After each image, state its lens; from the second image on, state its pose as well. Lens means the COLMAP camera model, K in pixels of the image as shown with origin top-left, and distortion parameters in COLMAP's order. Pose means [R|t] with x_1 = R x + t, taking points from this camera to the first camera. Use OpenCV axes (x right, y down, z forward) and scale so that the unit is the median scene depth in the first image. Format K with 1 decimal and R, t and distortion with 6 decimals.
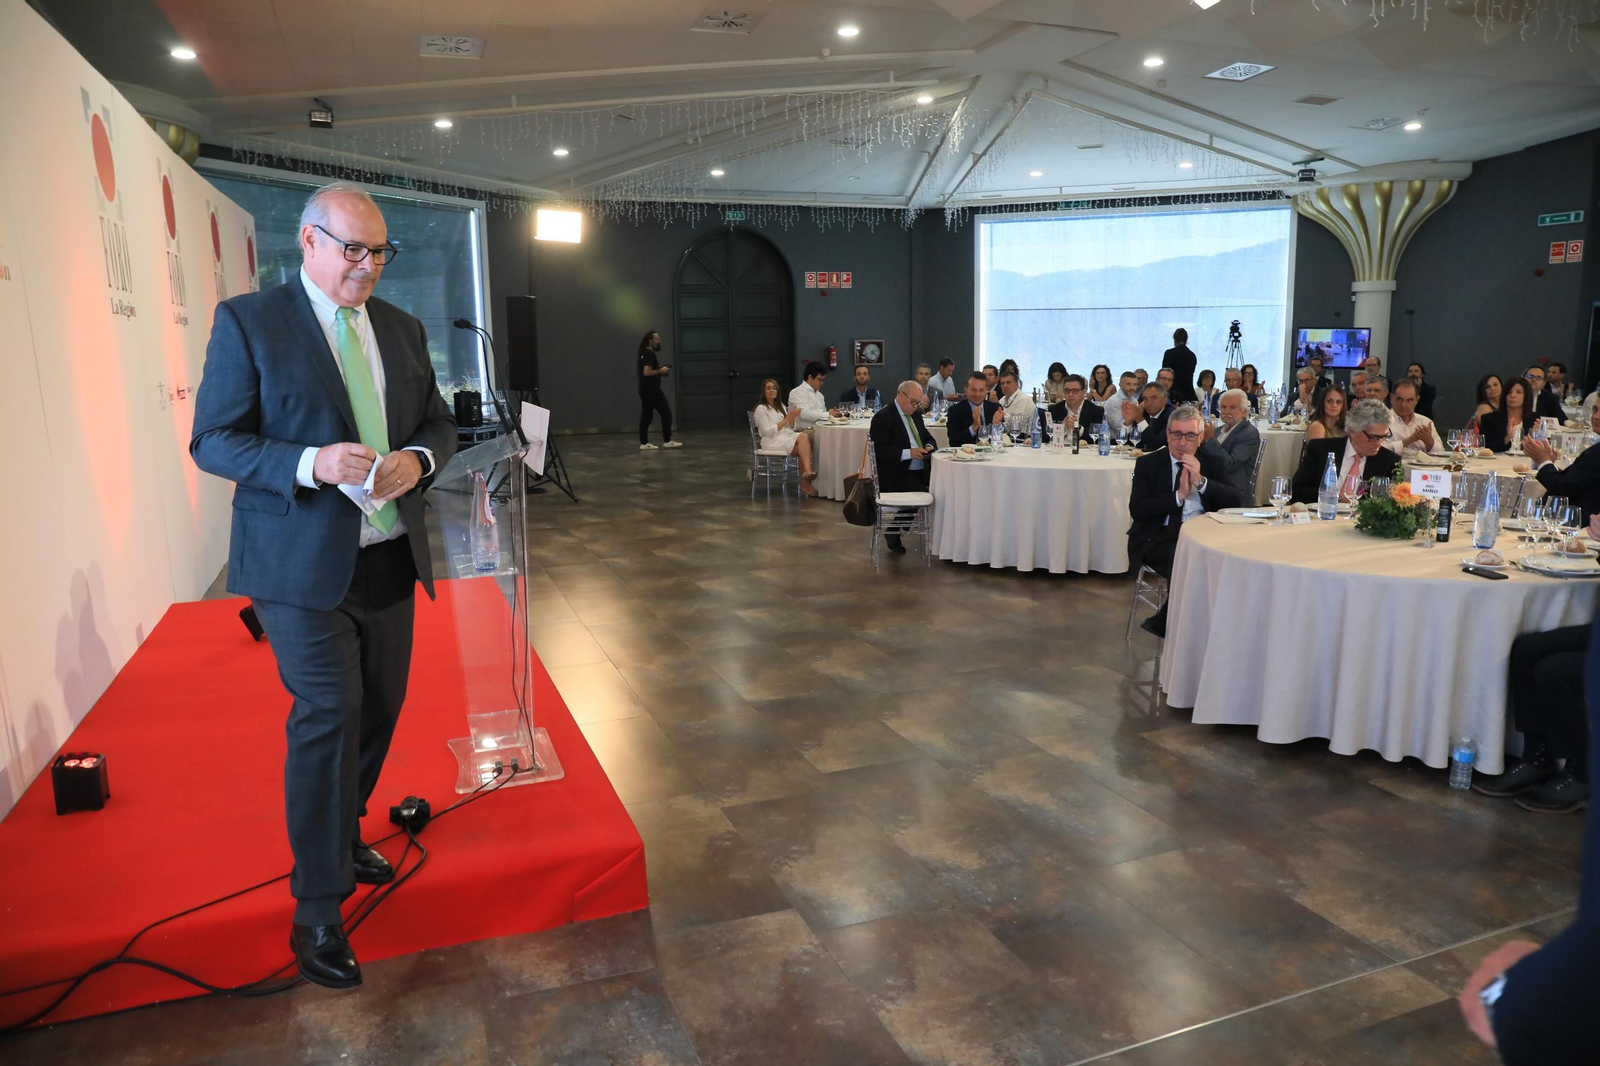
lens RADIAL K [[1081.4, 0, 800.0], [0, 1081.4, 533.0], [0, 0, 1]] dist [-0.111397, 0.091455]
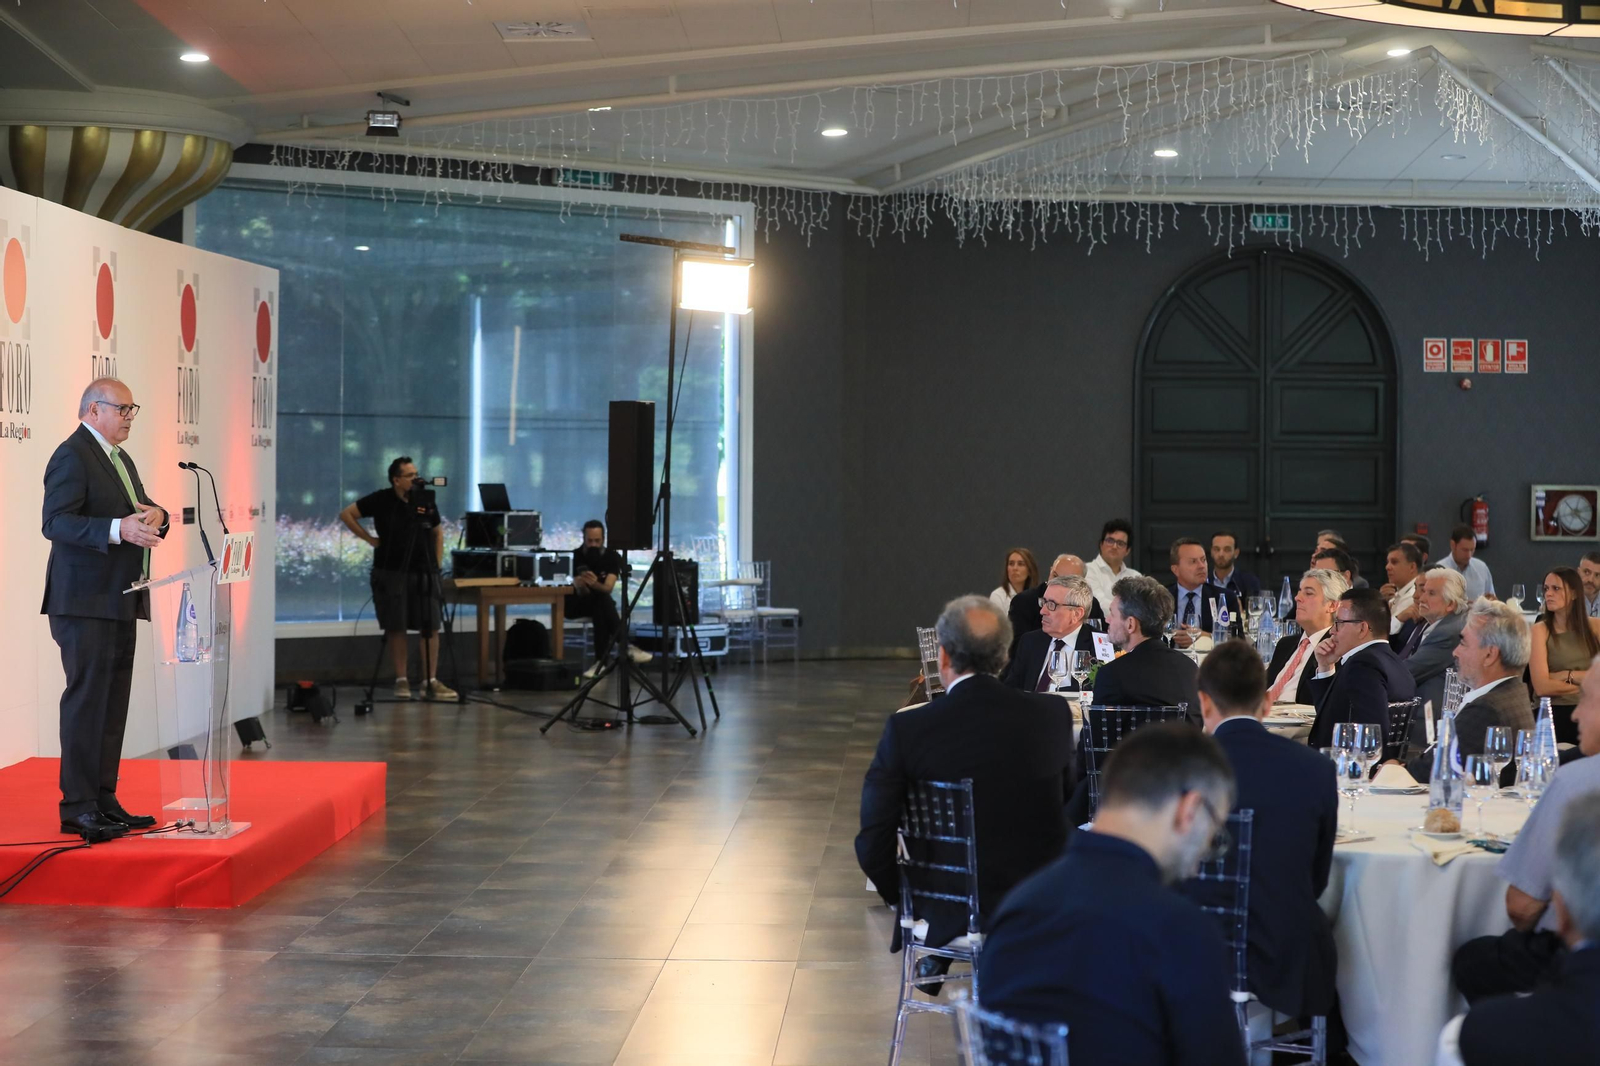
lens RADIAL K [[3250.4, 0, 800.0], [0, 3250.4, 533.0], [0, 0, 1]] dist [-0.341871, 0.107303]
pose [[0.917363, 0.031226, -0.396825, 0.385337], [-0.091514, 0.986759, -0.133912, 0.064798], [0.387389, 0.159161, 0.908074, -0.442400]]
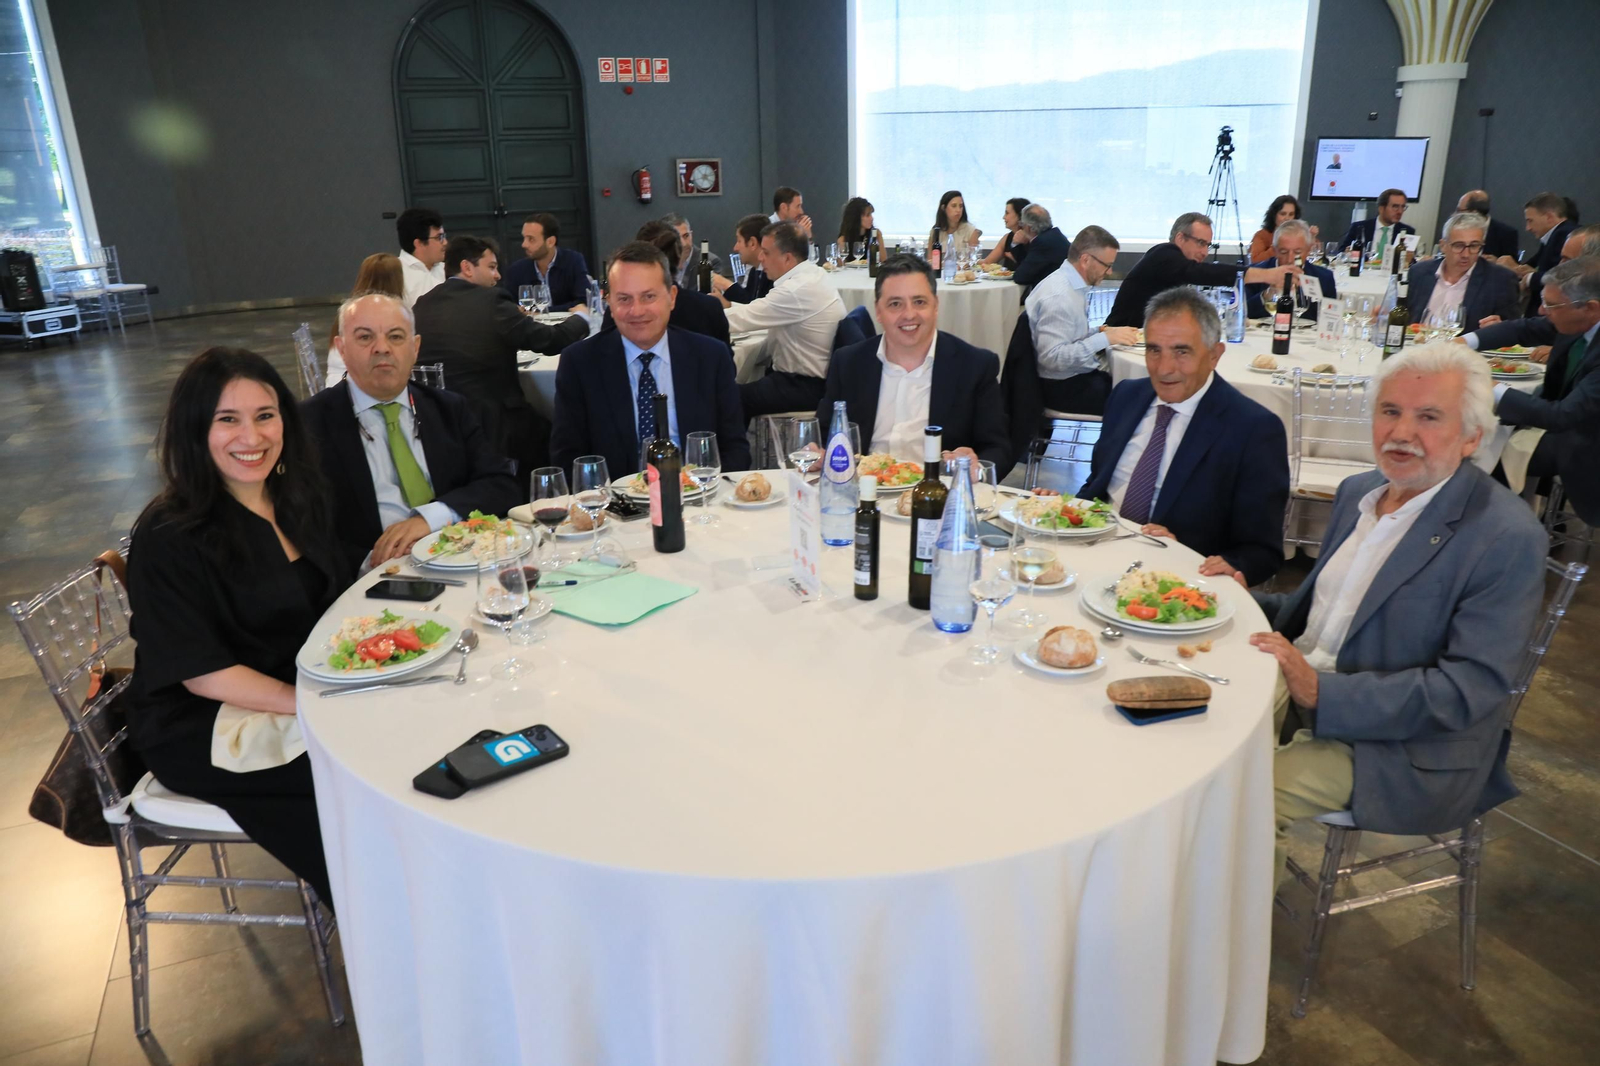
lens RADIAL K [[1081.4, 0, 800.0], [0, 1081.4, 533.0], [0, 0, 1]] dist [-0.111397, 0.091455]
pose [[0.998055, -0.023270, 0.057840, 0.107278], [0.013949, 0.987562, 0.156613, -0.059806], [-0.060765, -0.155502, 0.985965, 0.349727]]
